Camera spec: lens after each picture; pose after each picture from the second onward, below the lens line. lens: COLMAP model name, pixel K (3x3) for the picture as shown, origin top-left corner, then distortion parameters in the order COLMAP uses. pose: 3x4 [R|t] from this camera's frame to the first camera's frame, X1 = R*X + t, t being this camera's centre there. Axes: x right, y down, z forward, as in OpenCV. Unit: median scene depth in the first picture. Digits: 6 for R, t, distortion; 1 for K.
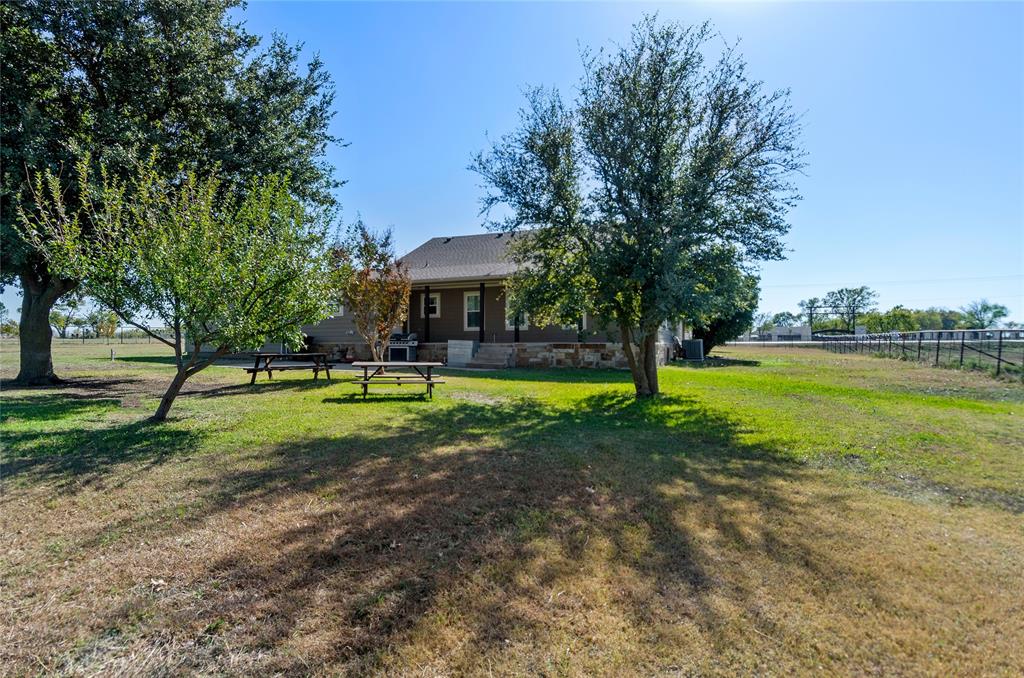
lens RADIAL K [[548.8, 0, 503.5], [0, 548.8, 333.8], [0, 0, 1]] dist [0.000427, -0.001222]
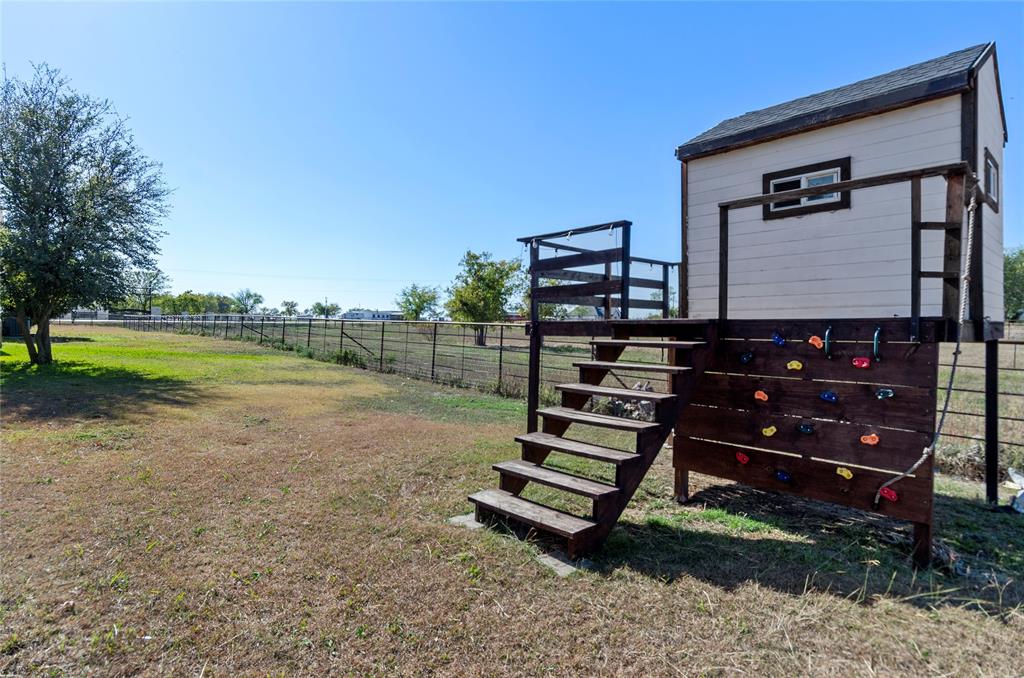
lens RADIAL K [[548.8, 0, 503.5], [0, 548.8, 333.8], [0, 0, 1]] dist [0.000427, -0.001222]
pose [[0.400728, -0.005761, 0.916179, -0.089822], [-0.029726, 0.999372, 0.019286, -0.002092], [-0.915715, -0.034962, 0.400305, -0.093072]]
